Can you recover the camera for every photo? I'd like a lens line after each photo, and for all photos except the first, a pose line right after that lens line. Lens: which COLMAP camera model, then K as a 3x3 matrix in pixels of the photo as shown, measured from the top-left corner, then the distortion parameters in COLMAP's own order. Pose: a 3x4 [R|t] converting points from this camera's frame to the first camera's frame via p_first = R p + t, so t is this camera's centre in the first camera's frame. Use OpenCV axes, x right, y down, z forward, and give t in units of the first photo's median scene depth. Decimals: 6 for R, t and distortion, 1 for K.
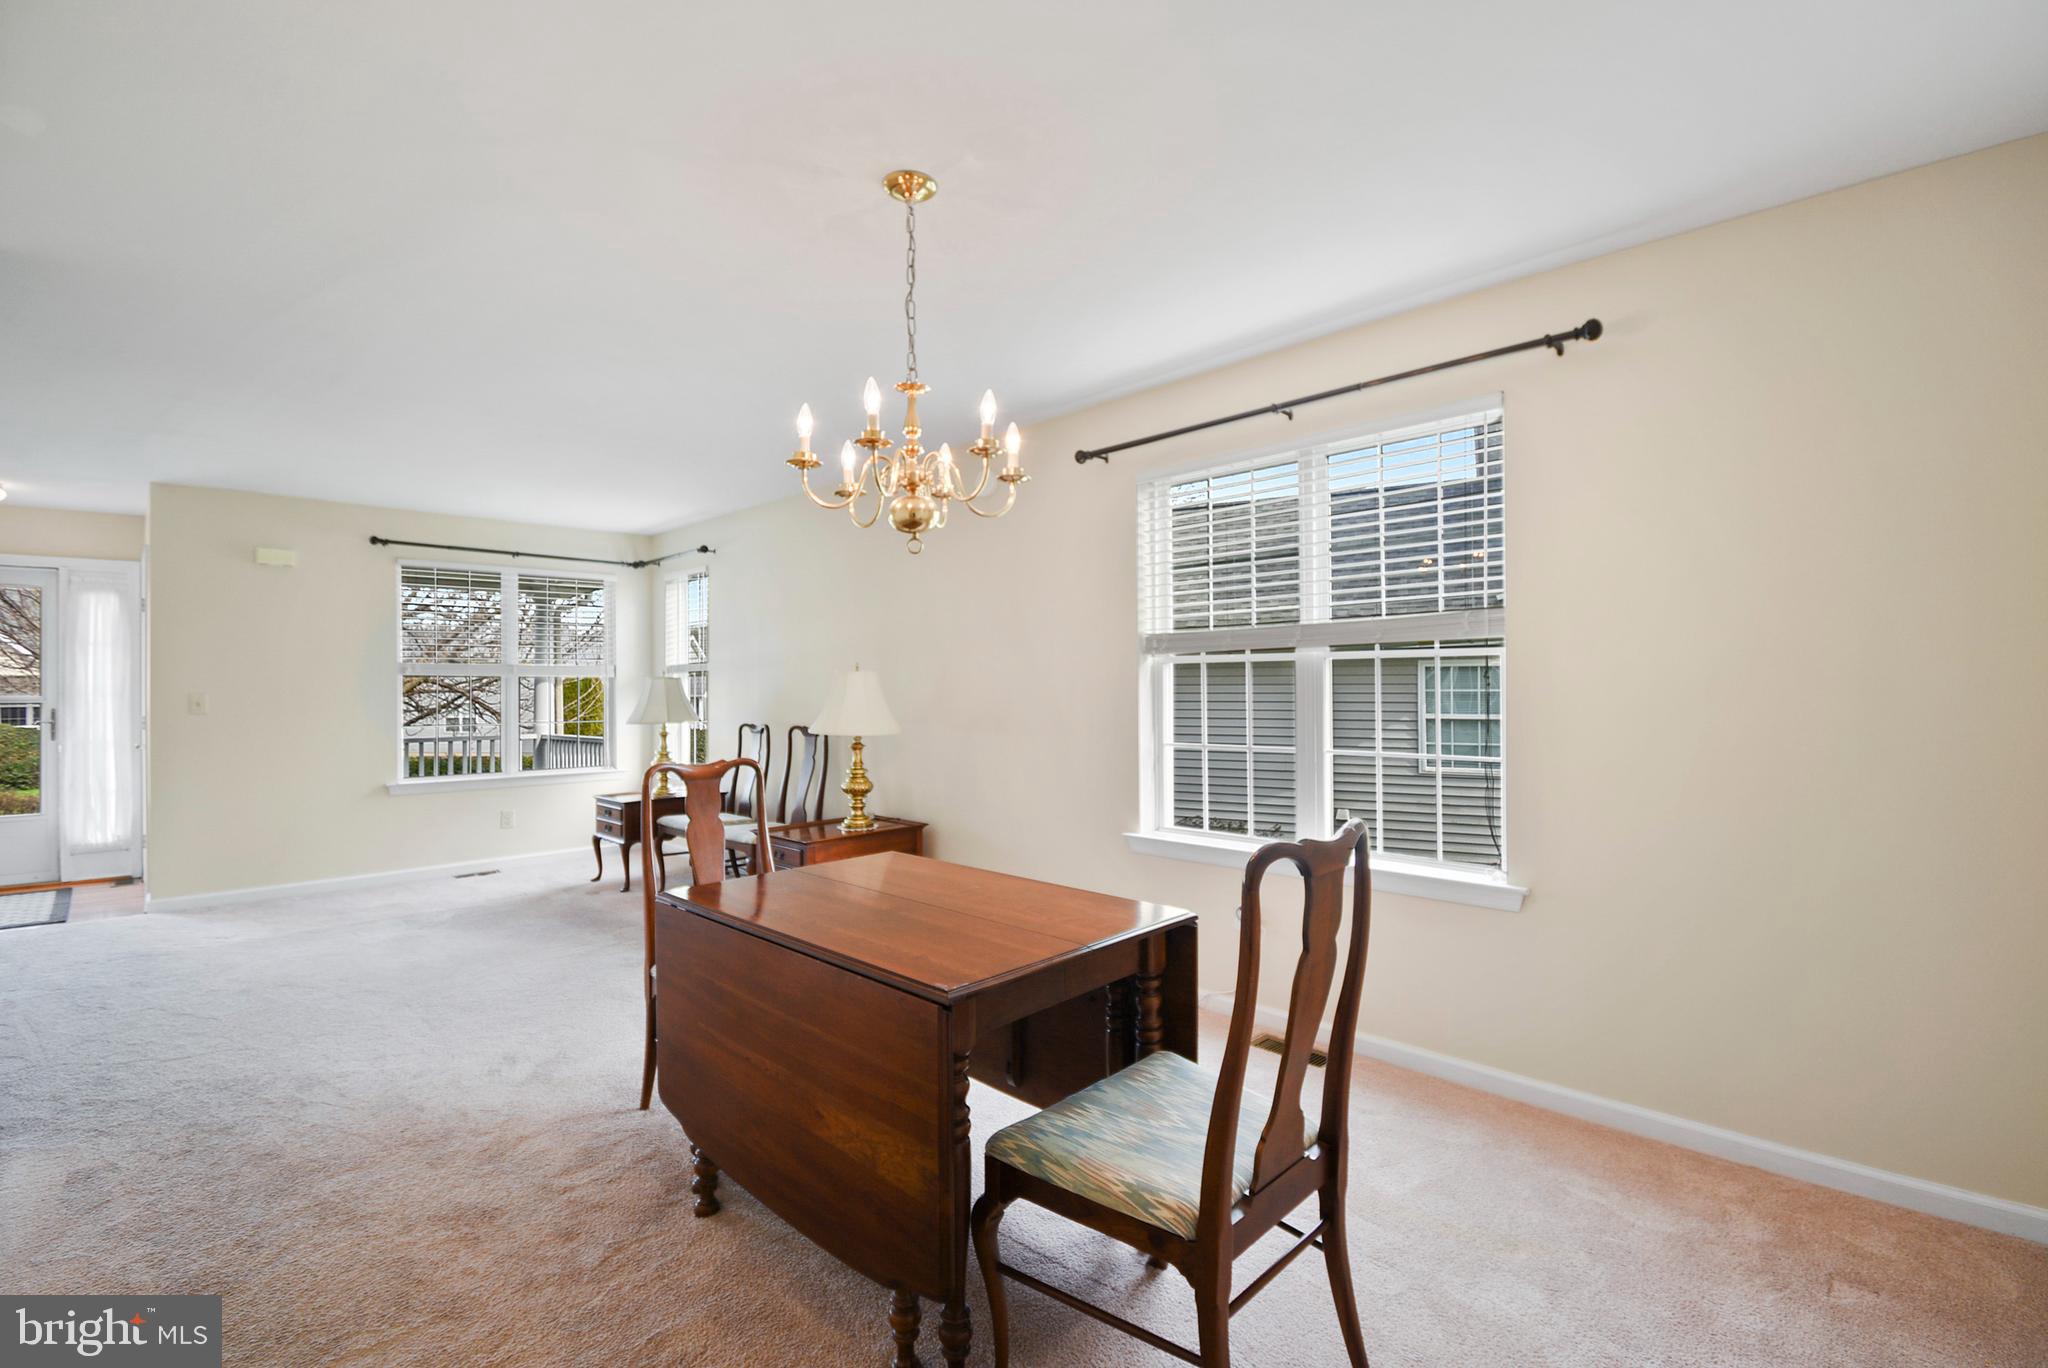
lens RADIAL K [[927.9, 0, 1011.9], [0, 927.9, 691.0], [0, 0, 1]] dist [-0.004246, -0.002834]
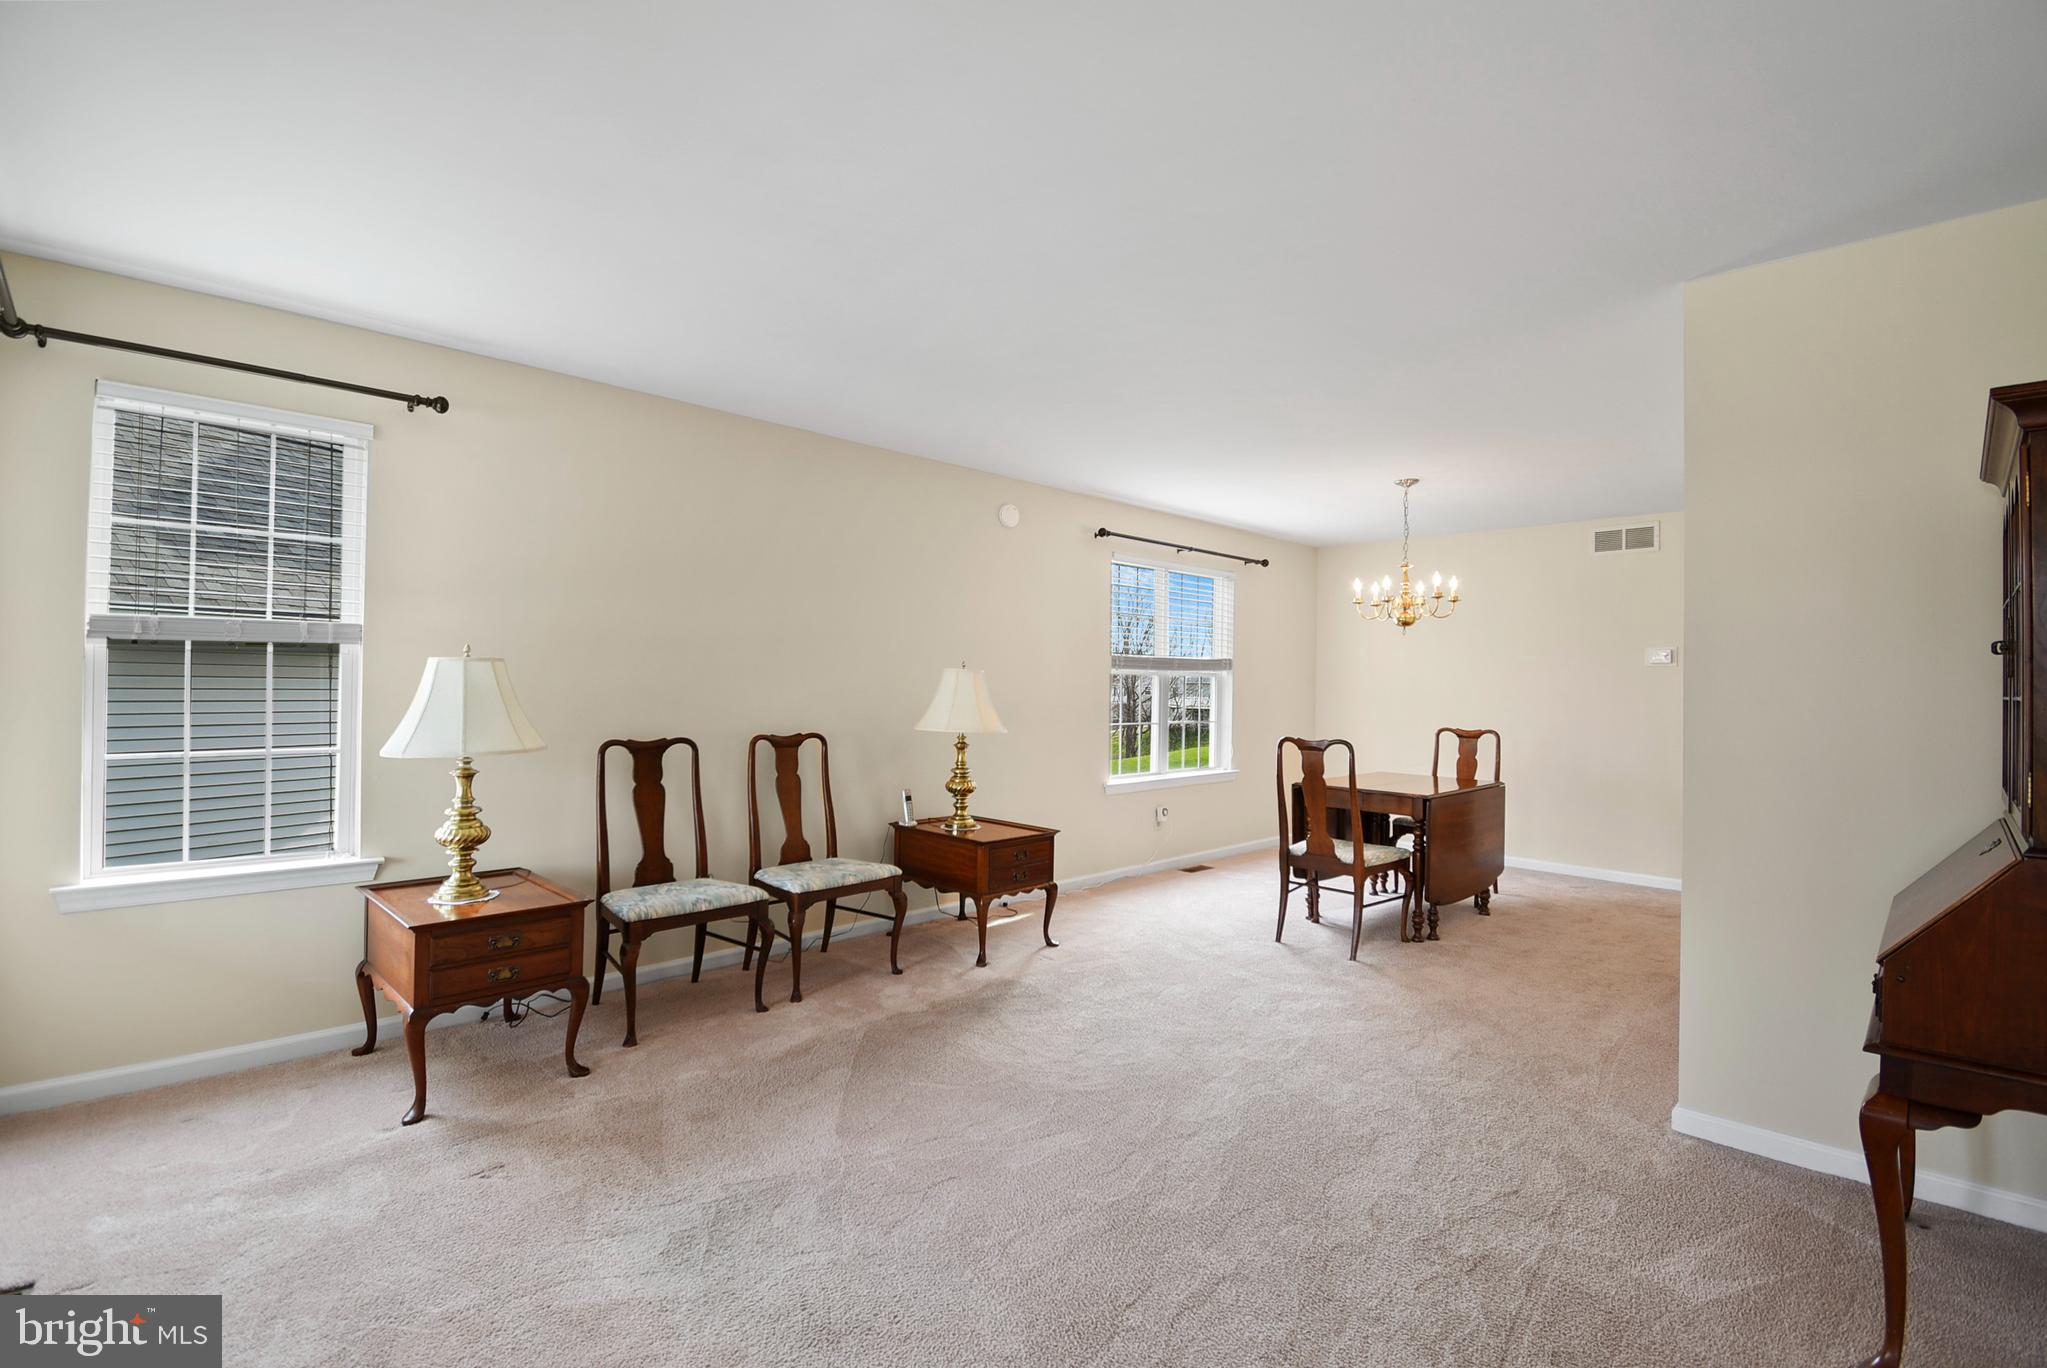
lens RADIAL K [[927.4, 0, 1017.4], [0, 927.4, 678.4], [0, 0, 1]] dist [-0.004246, -0.002834]
pose [[0.024612, 0.004879, 0.999685, -0.947095], [-0.014808, 0.999880, -0.004515, -0.008775], [-0.999587, -0.014692, 0.024681, 0.731912]]
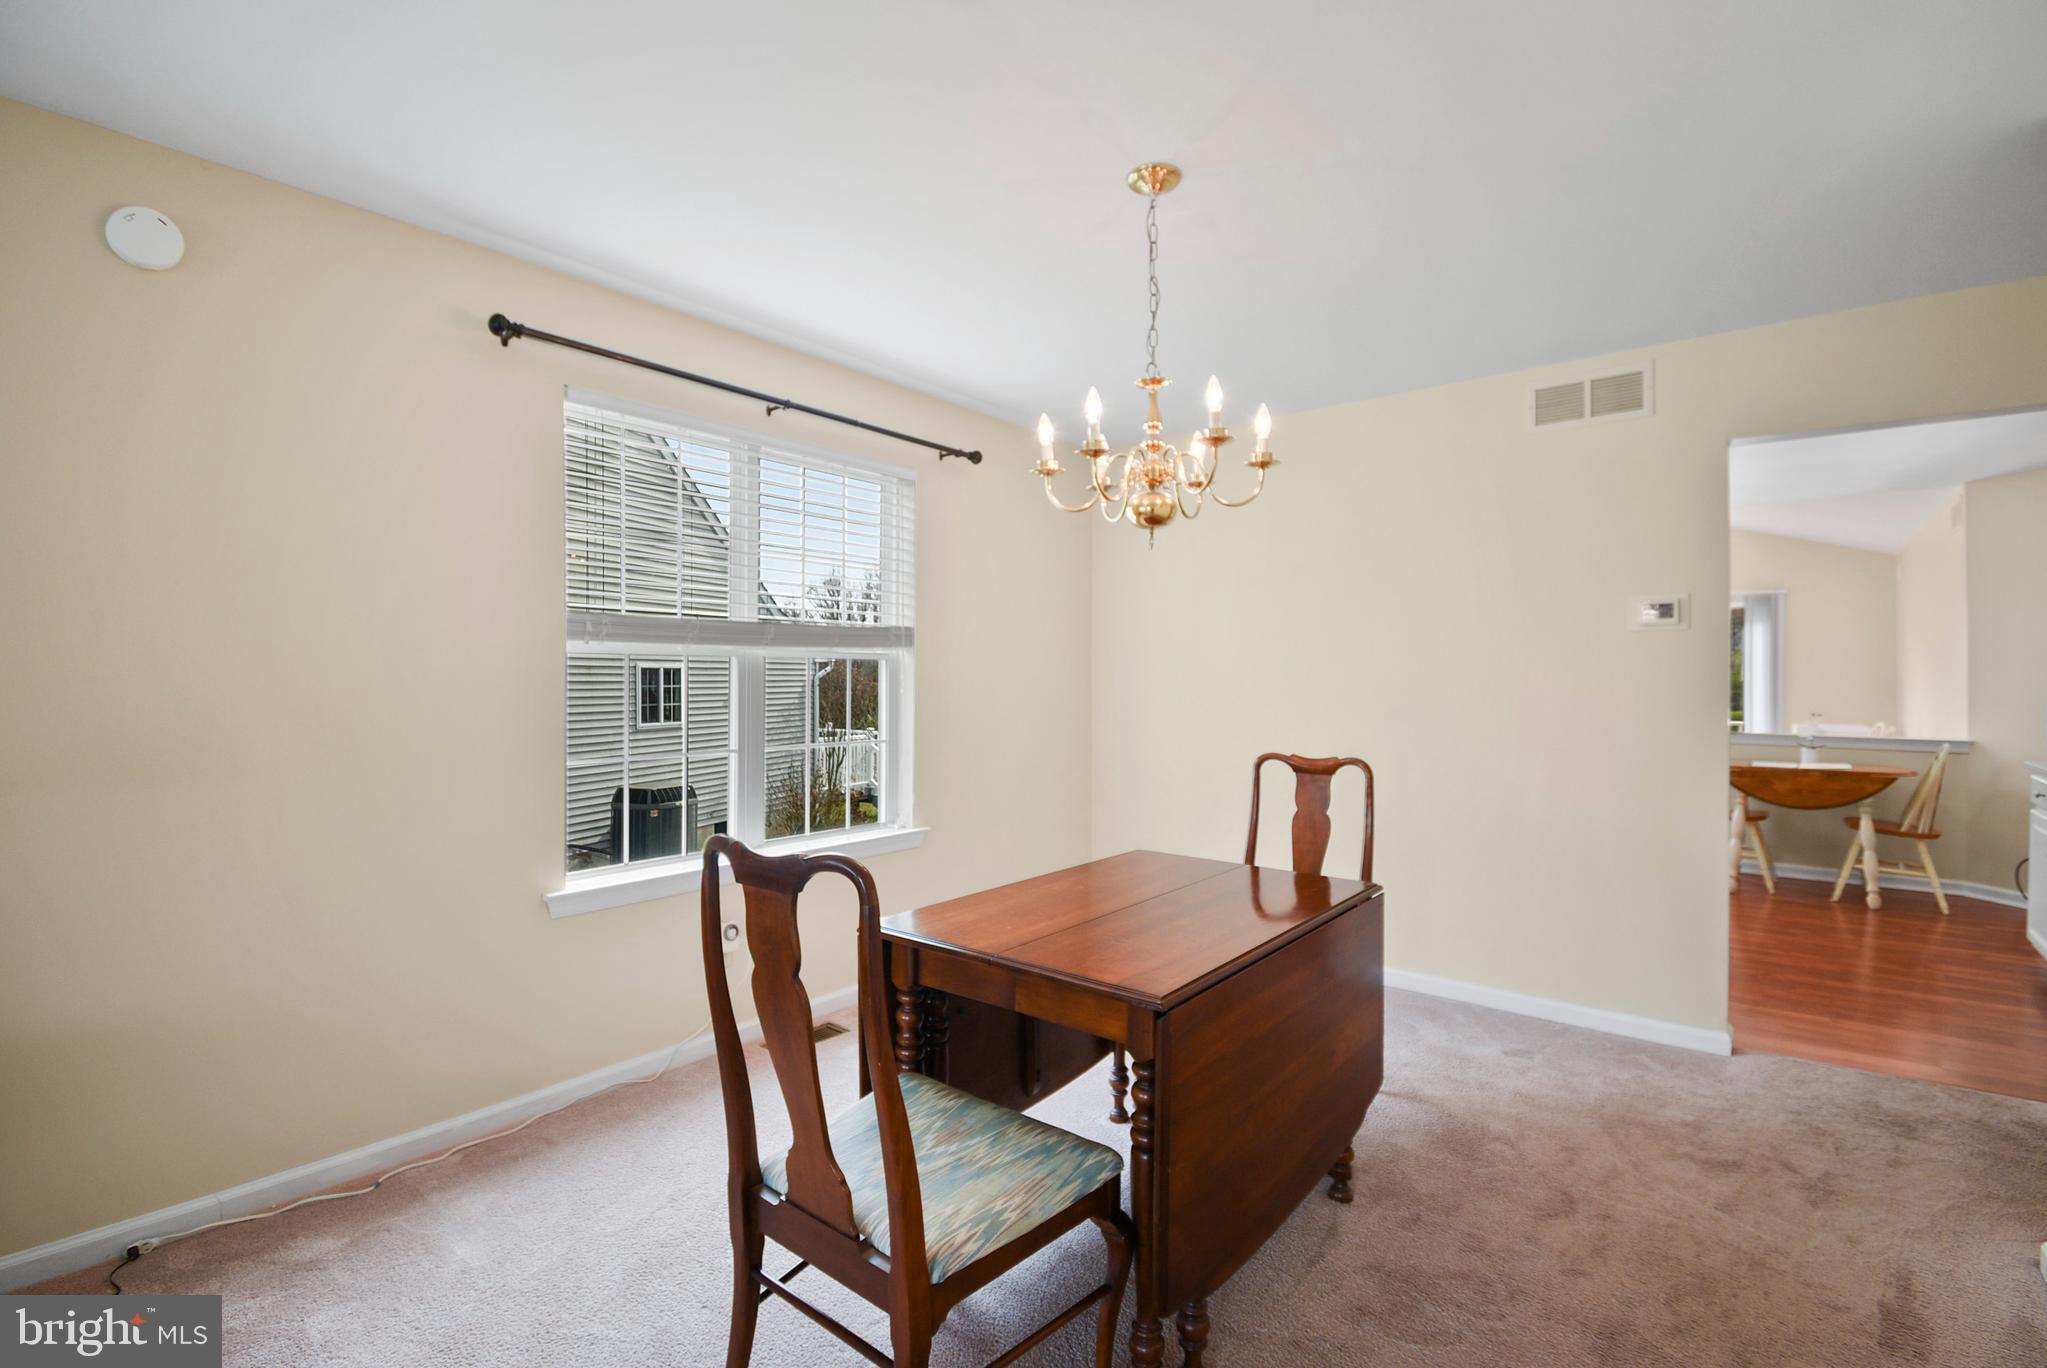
lens RADIAL K [[927.4, 0, 1027.0], [0, 927.4, 682.3], [0, 0, 1]] dist [-0.004246, -0.002834]
pose [[-0.091608, -0.008026, 0.995763, -0.426146], [-0.002586, 0.999966, 0.007822, -0.009232], [-0.995792, -0.001859, -0.091626, 0.472581]]
